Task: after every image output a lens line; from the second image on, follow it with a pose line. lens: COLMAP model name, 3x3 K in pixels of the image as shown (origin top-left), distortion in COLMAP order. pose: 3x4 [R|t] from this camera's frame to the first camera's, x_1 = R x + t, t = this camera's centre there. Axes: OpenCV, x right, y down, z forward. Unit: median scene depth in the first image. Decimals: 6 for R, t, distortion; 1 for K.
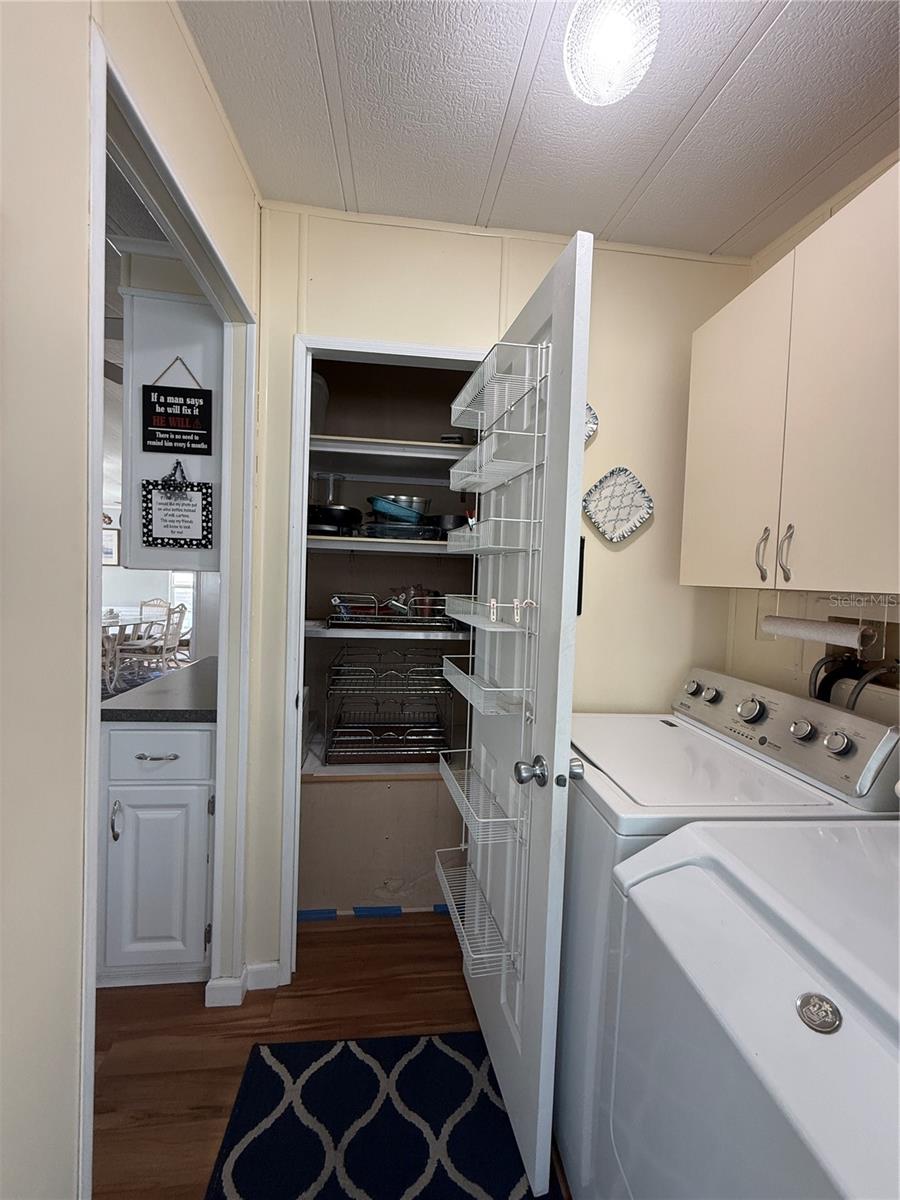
lens RADIAL K [[477.9, 0, 450.0], [0, 477.9, 600.0], [0, 0, 1]] dist [-0.001080, 0.005916]
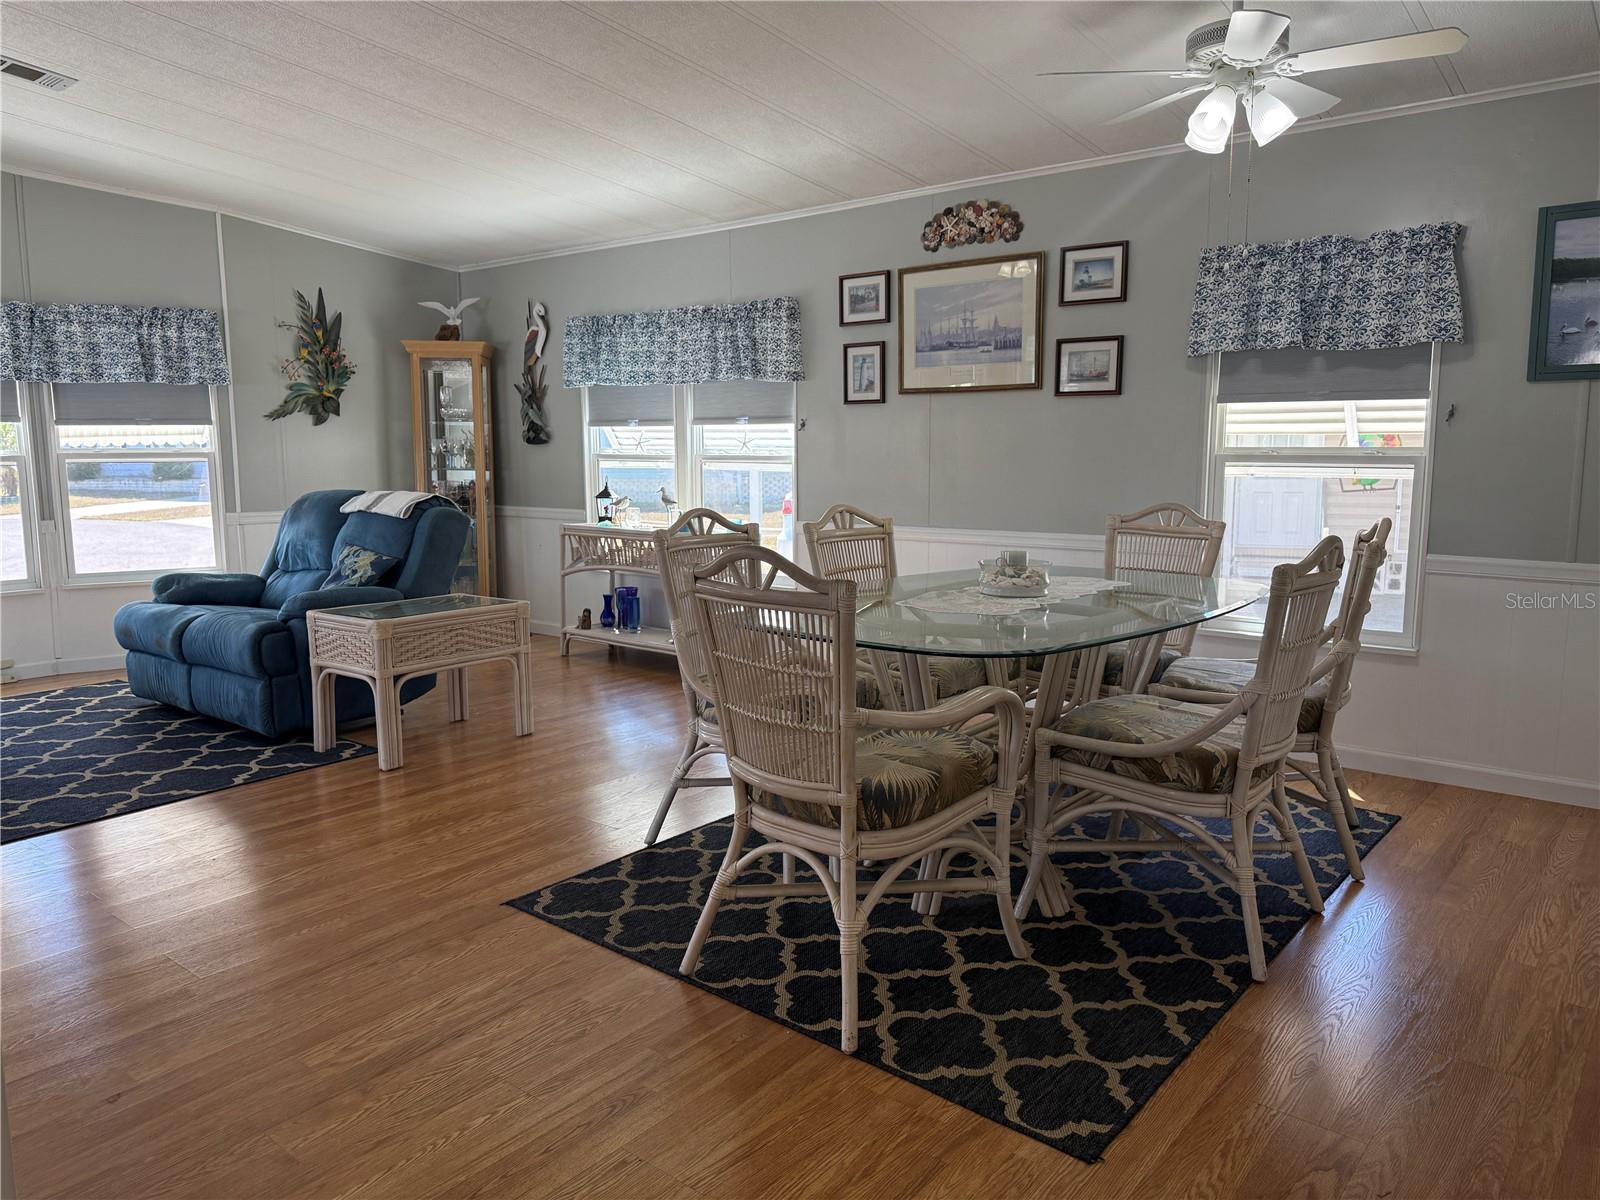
lens RADIAL K [[1124.3, 0, 798.7], [0, 1124.3, 593.3], [0, 0, 1]] dist [0.079379, -0.069573]
pose [[0.699575, 0.056810, -0.712297, -1.204823], [0.001635, 0.996705, 0.081098, -0.020011], [0.714557, -0.057899, 0.697177, 1.662472]]
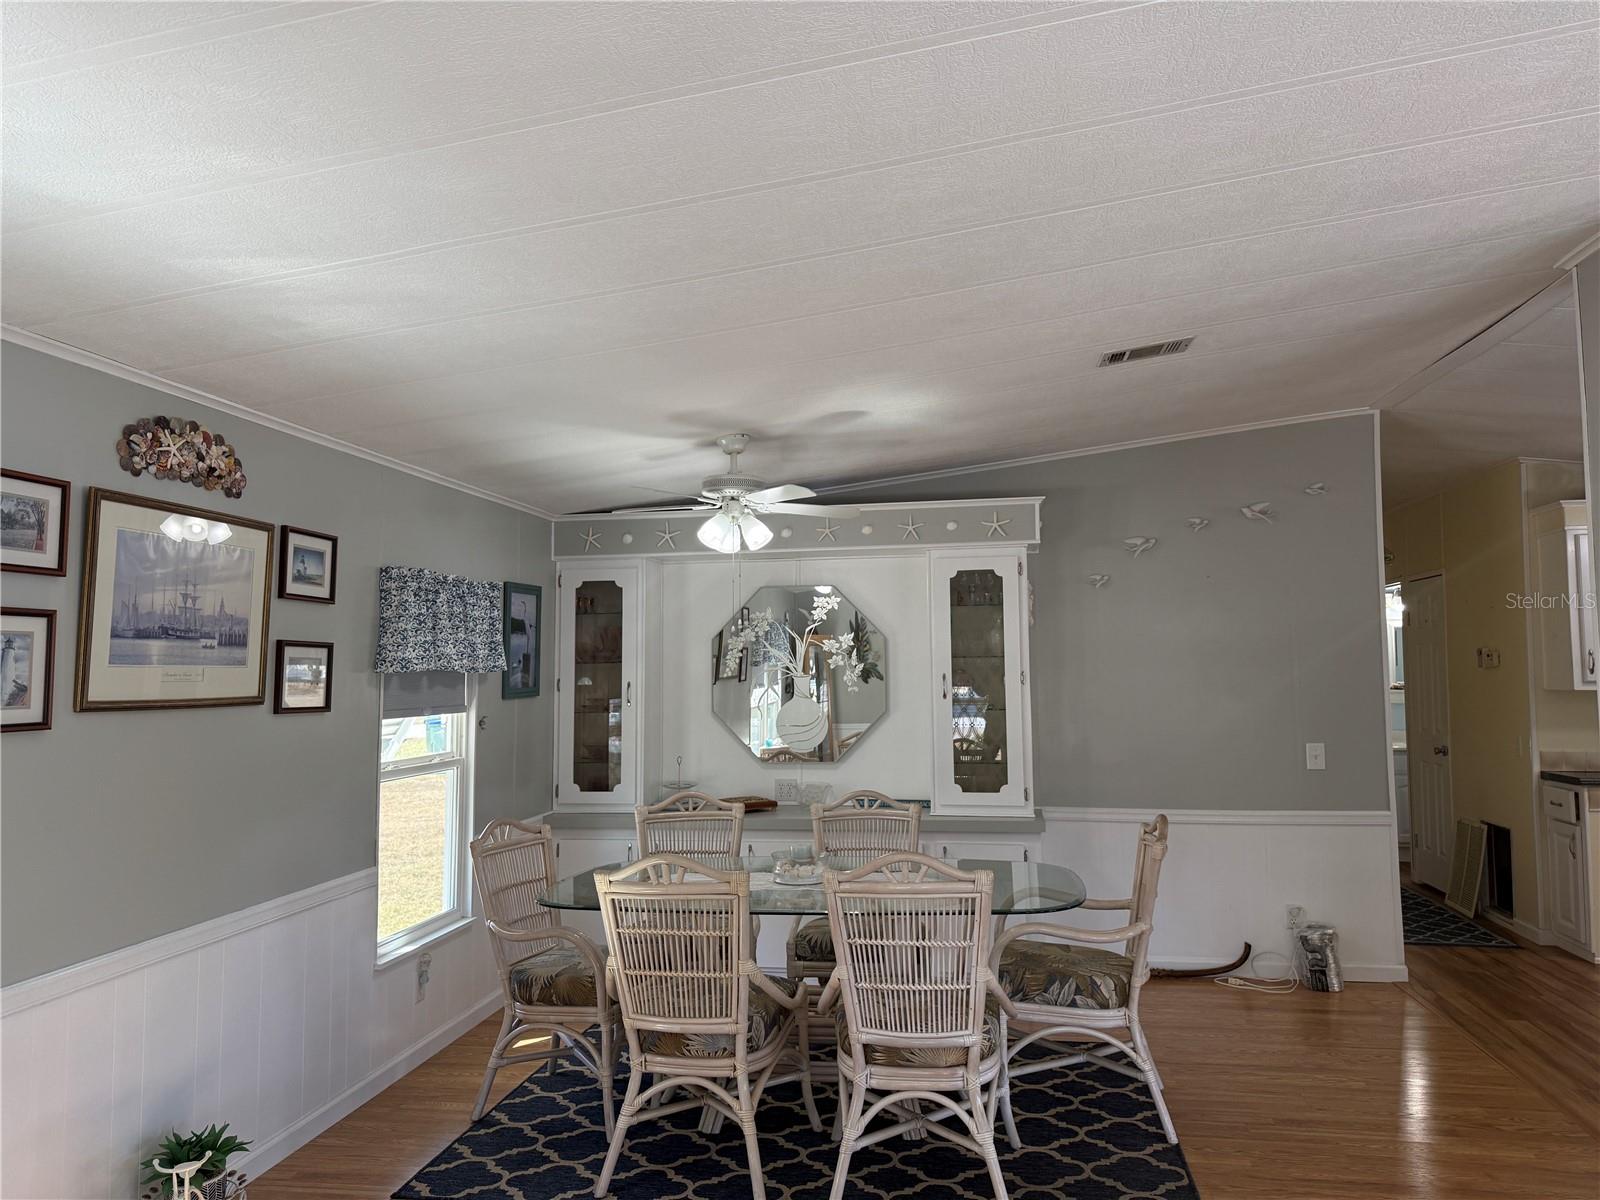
lens RADIAL K [[1196.0, 0, 768.7], [0, 1196.0, 592.5], [0, 0, 1]] dist [0.082551, -0.007546]
pose [[0.272026, 0.024782, 0.961971, -4.394129], [0.054565, 0.997663, -0.041131, -0.329421], [-0.960742, 0.063679, 0.270038, 2.514182]]
